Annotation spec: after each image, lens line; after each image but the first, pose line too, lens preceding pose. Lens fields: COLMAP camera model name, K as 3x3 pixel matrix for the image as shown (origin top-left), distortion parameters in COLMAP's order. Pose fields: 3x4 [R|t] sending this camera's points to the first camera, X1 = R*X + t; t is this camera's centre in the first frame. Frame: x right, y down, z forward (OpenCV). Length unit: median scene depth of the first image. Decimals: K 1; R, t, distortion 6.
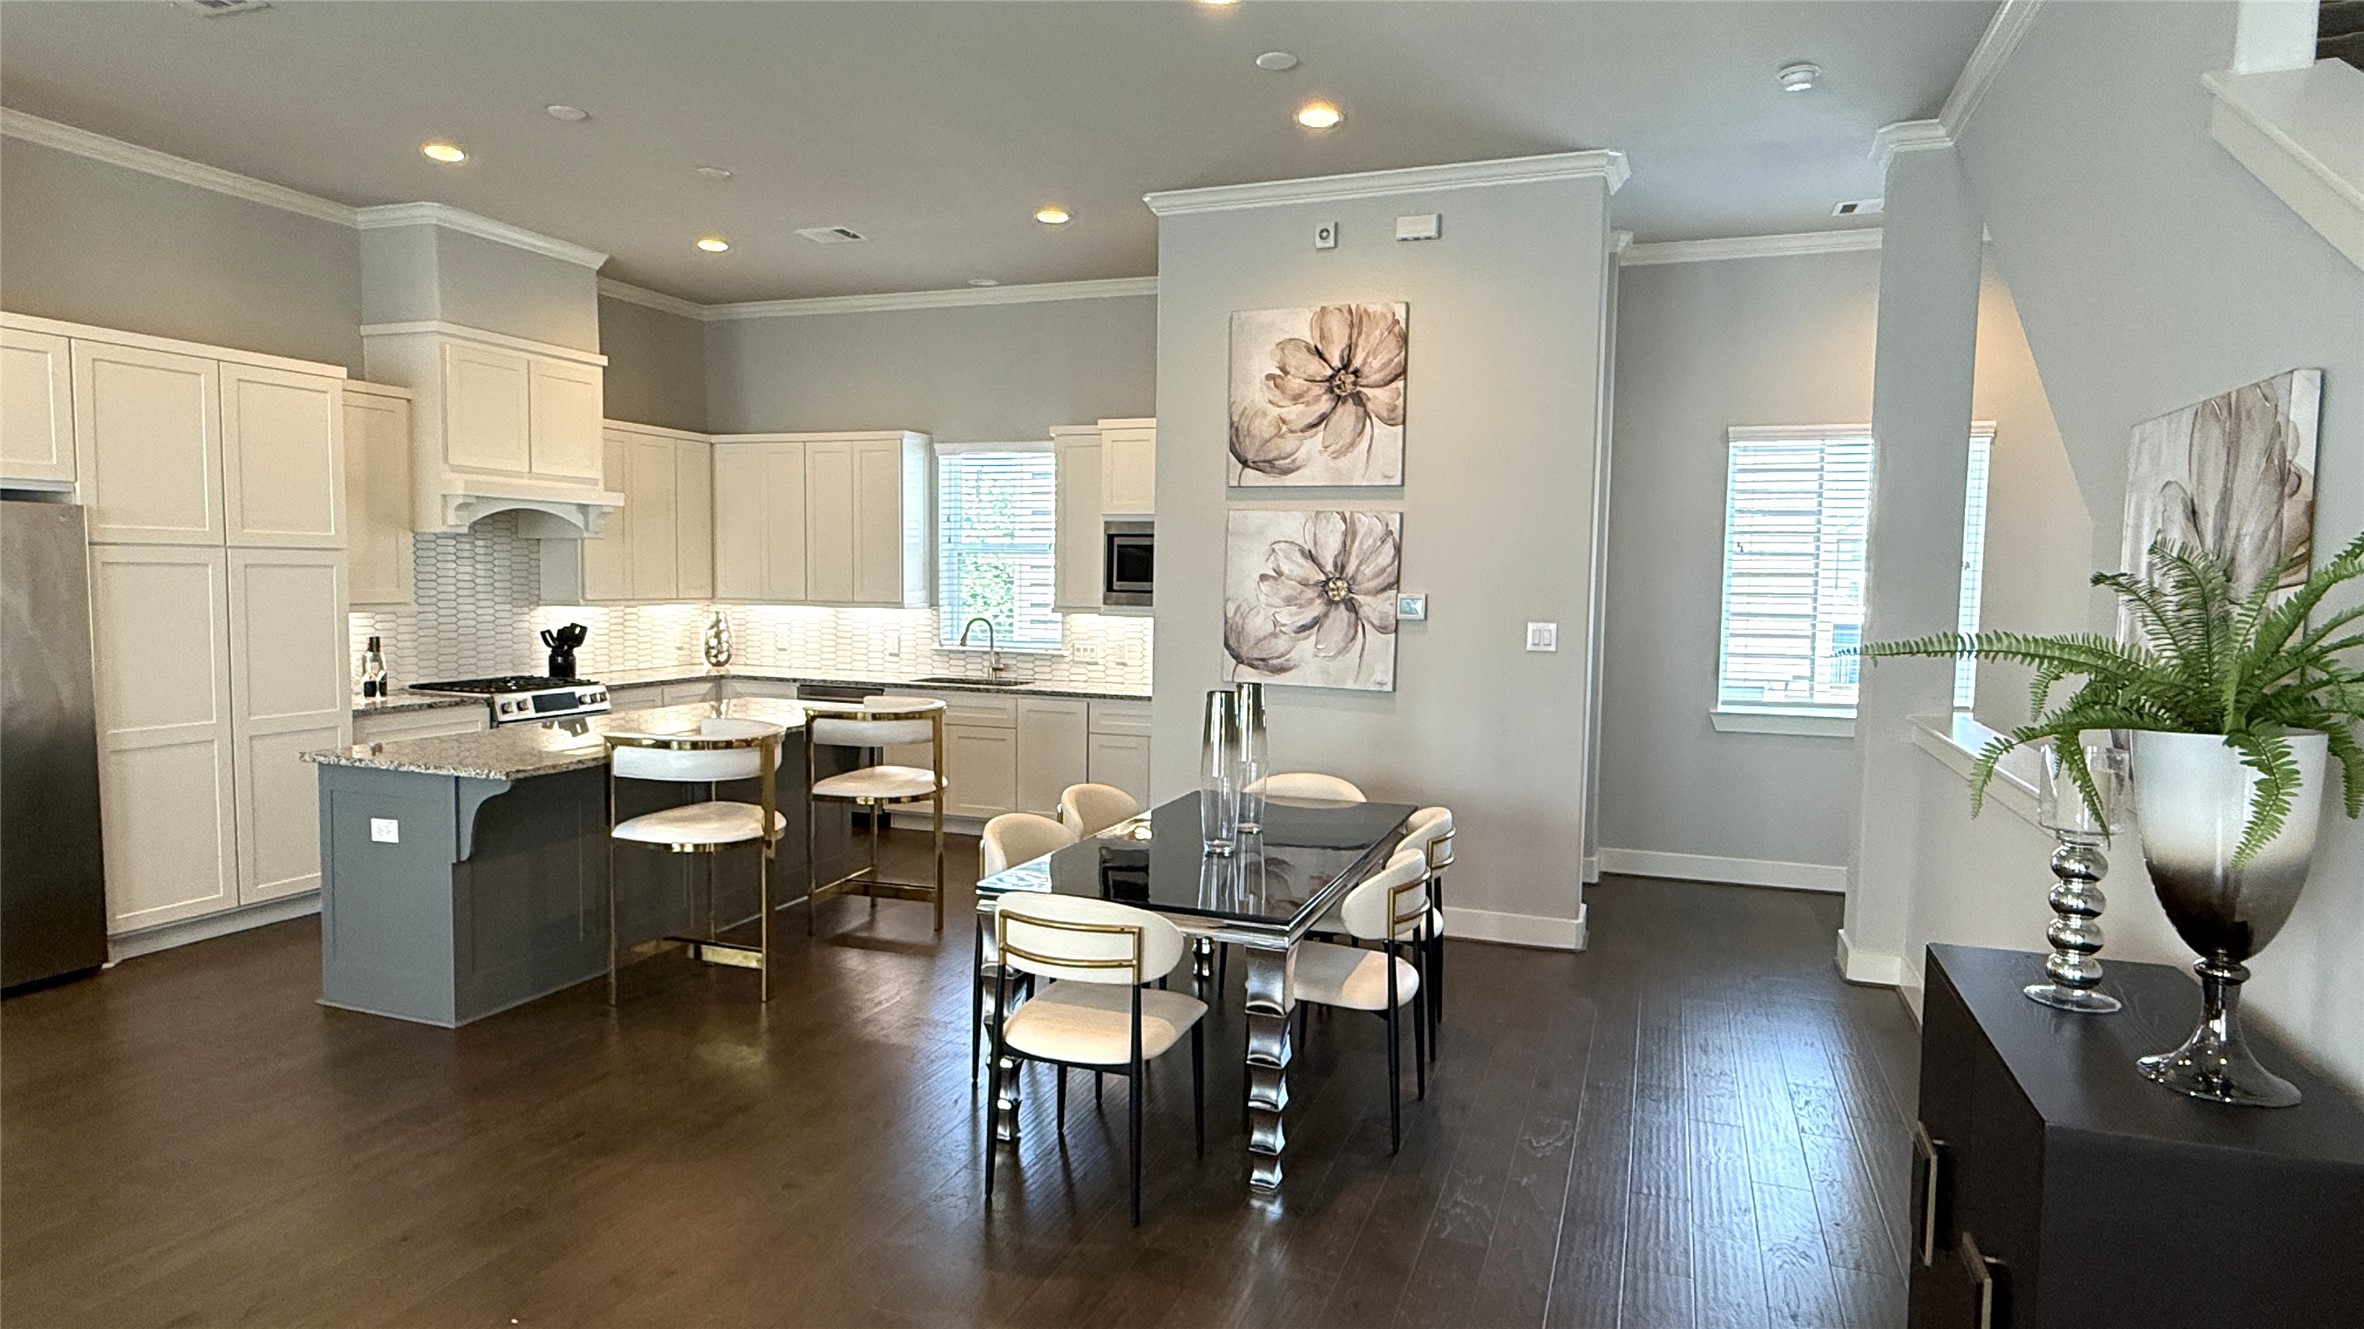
lens RADIAL K [[1310.3, 0, 1186.6], [0, 1310.3, 668.7], [0, 0, 1]] dist [0.005934, -0.003188]
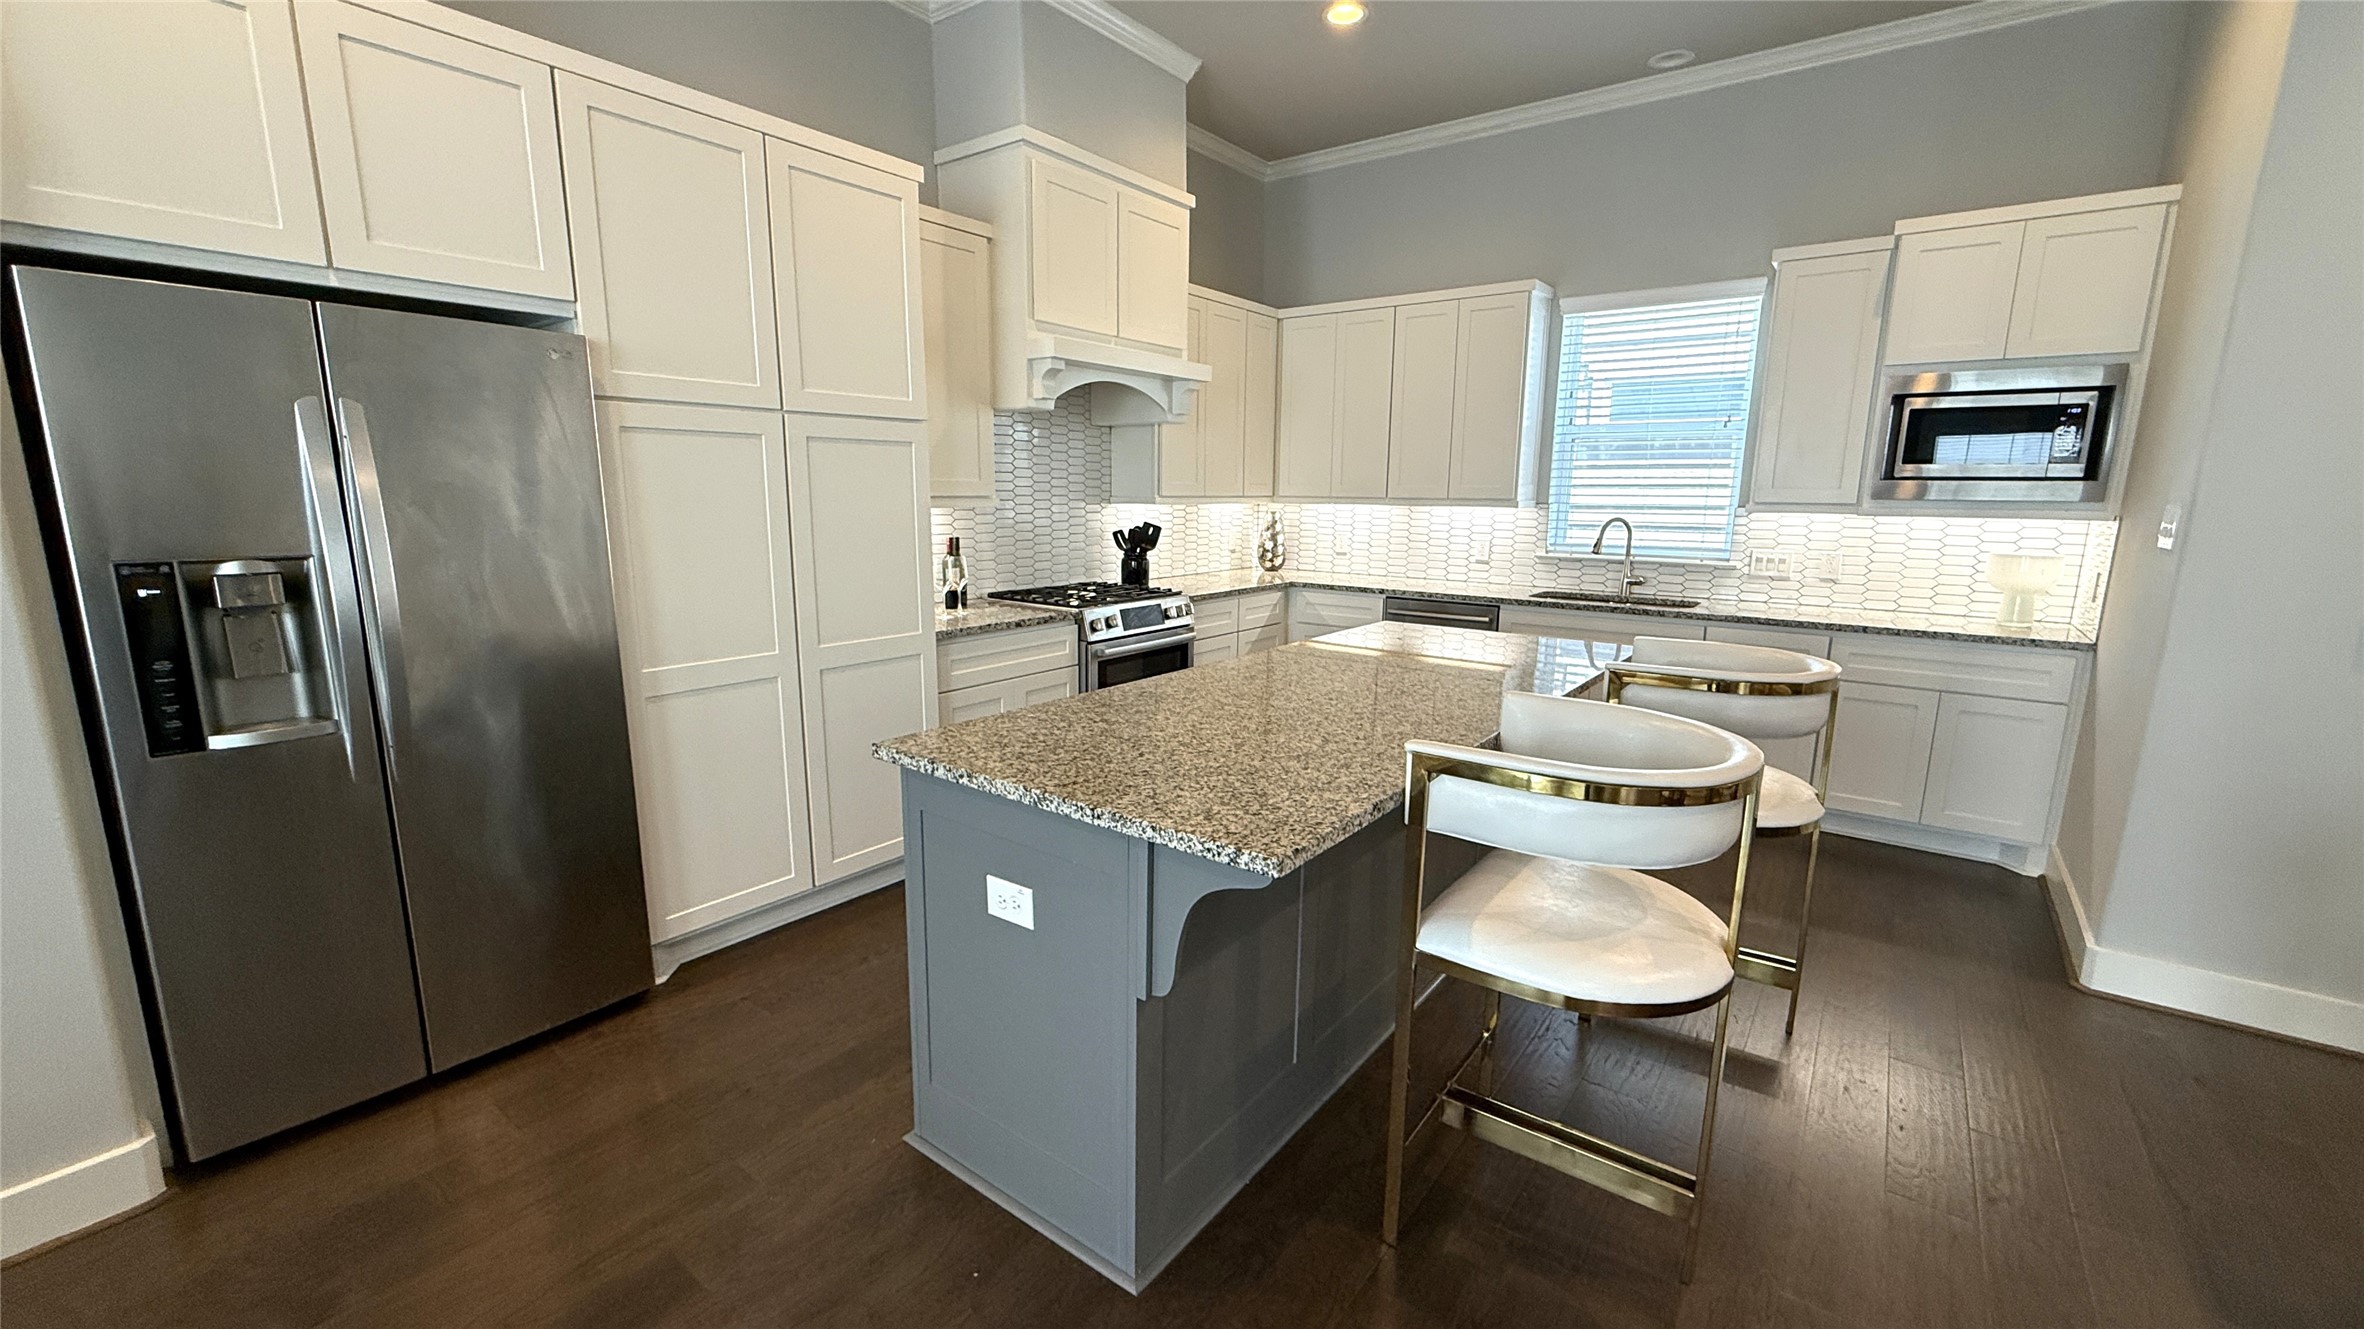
lens RADIAL K [[942.3, 0, 1178.0], [0, 942.3, 664.2], [0, 0, 1]] dist [-0.001959, 0.000592]
pose [[0.956539, 0.047040, -0.287786, -0.310869], [-0.015379, 0.993668, 0.111302, -0.013106], [0.291200, -0.102039, 0.951205, 0.469685]]
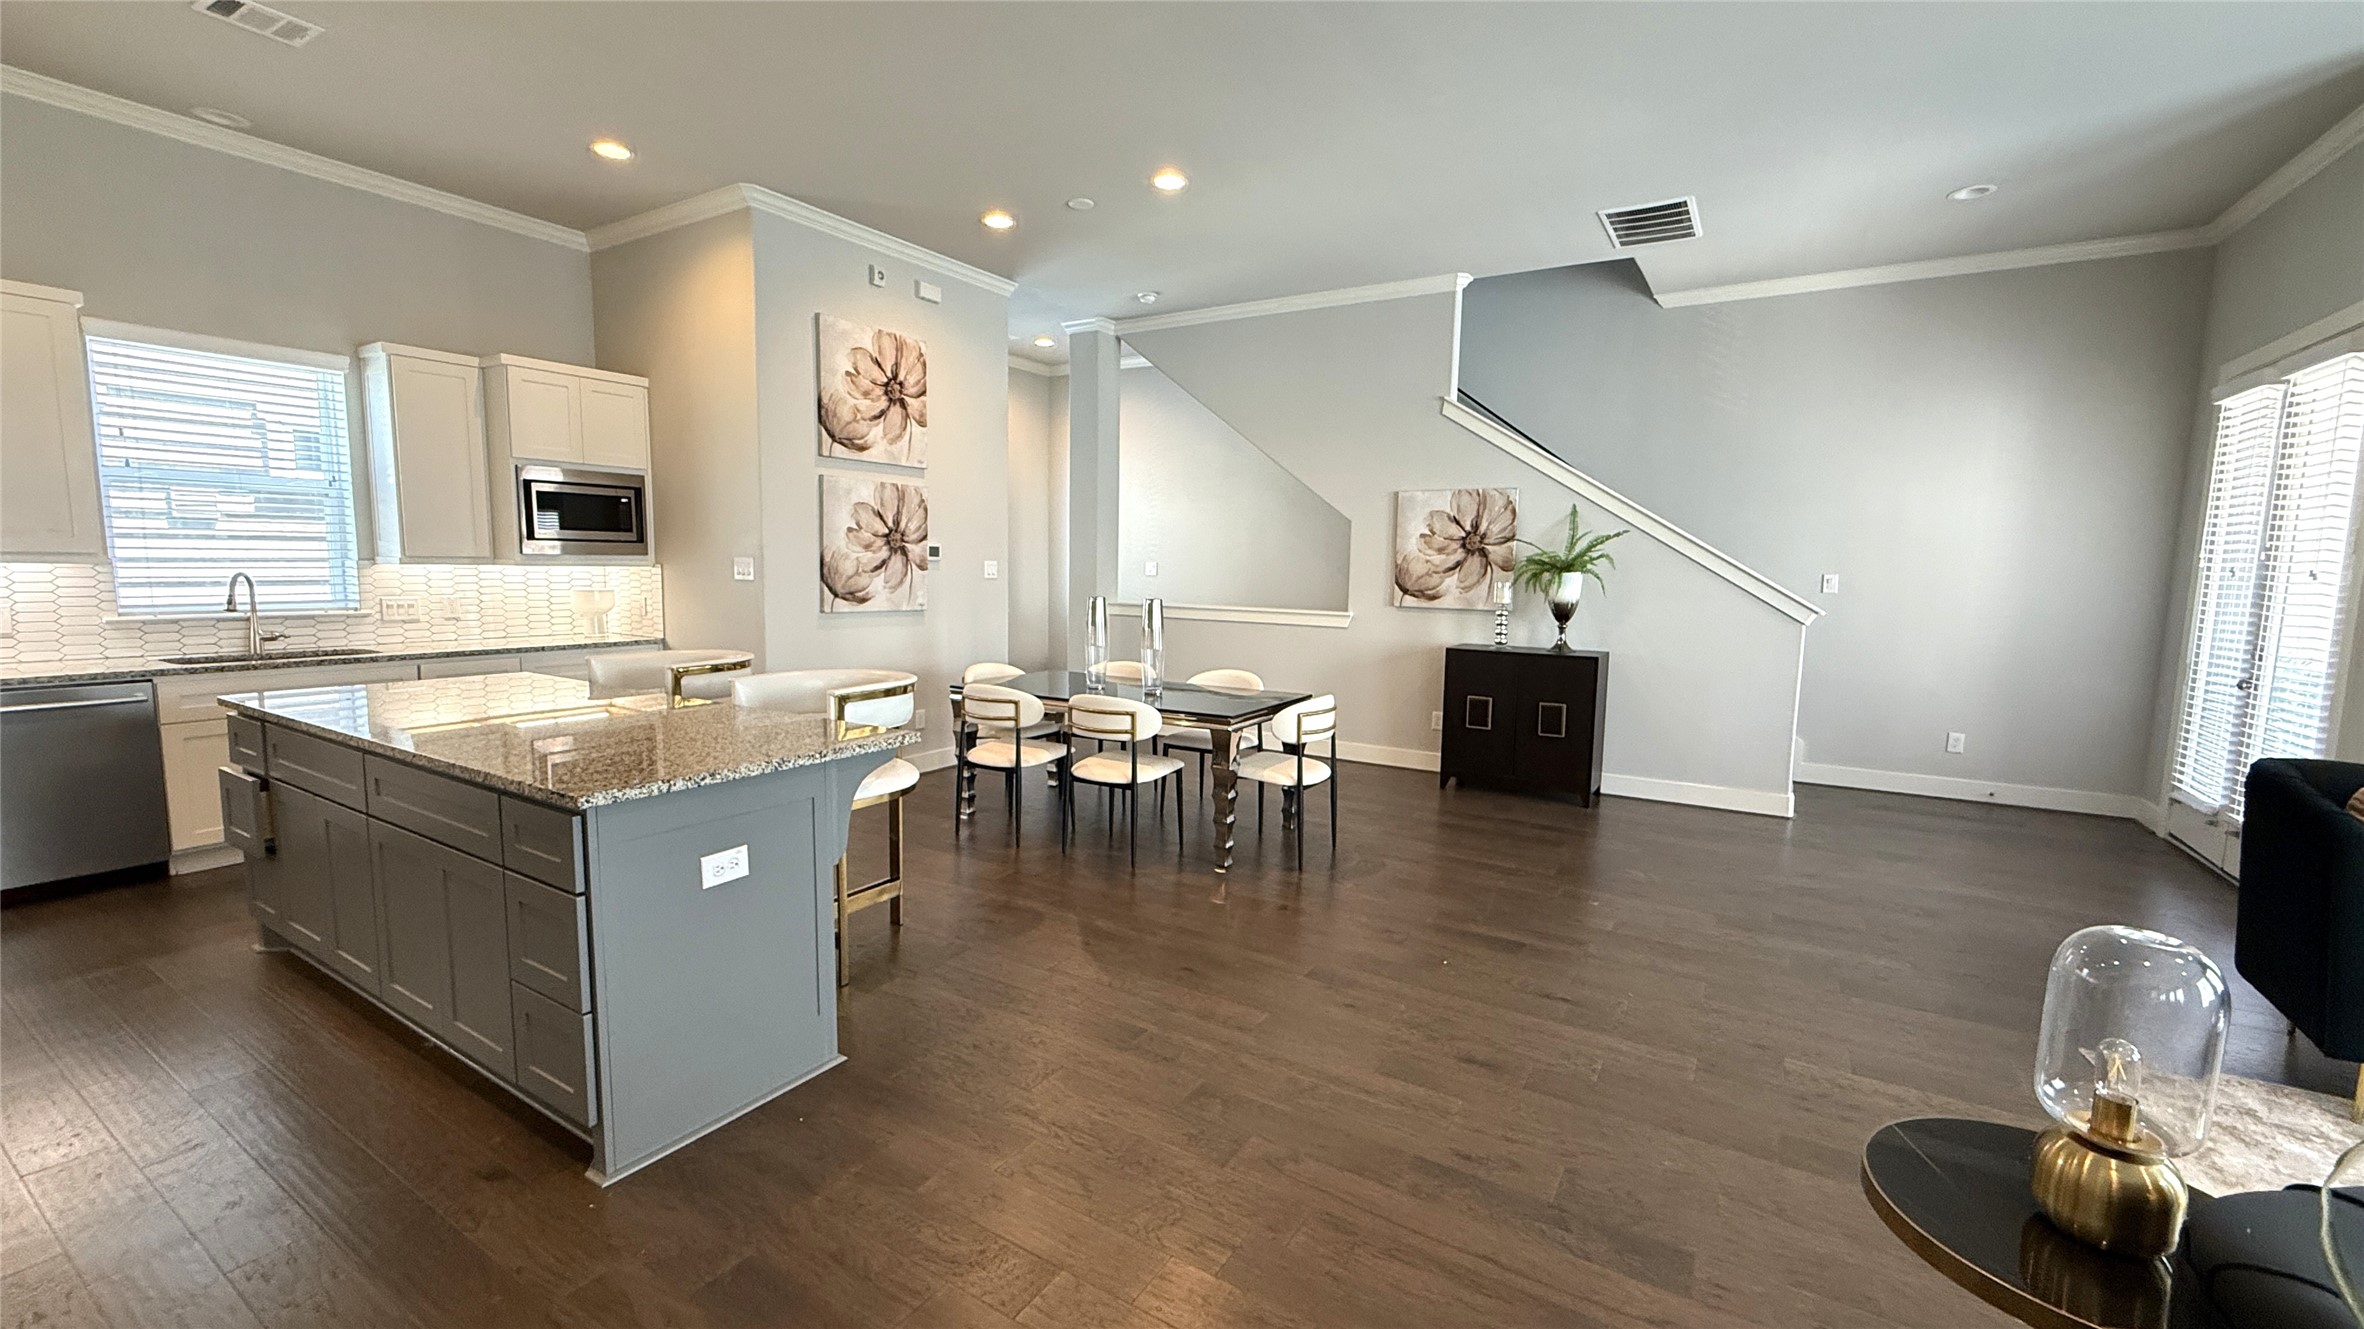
lens RADIAL K [[942.3, 0, 1178.0], [0, 942.3, 663.0], [0, 0, 1]] dist [-0.001959, 0.000592]
pose [[0.197580, -0.117897, 0.973171, -0.744309], [0.056550, 0.992459, 0.108753, -0.020212], [-0.978654, 0.033545, 0.202757, 0.463206]]
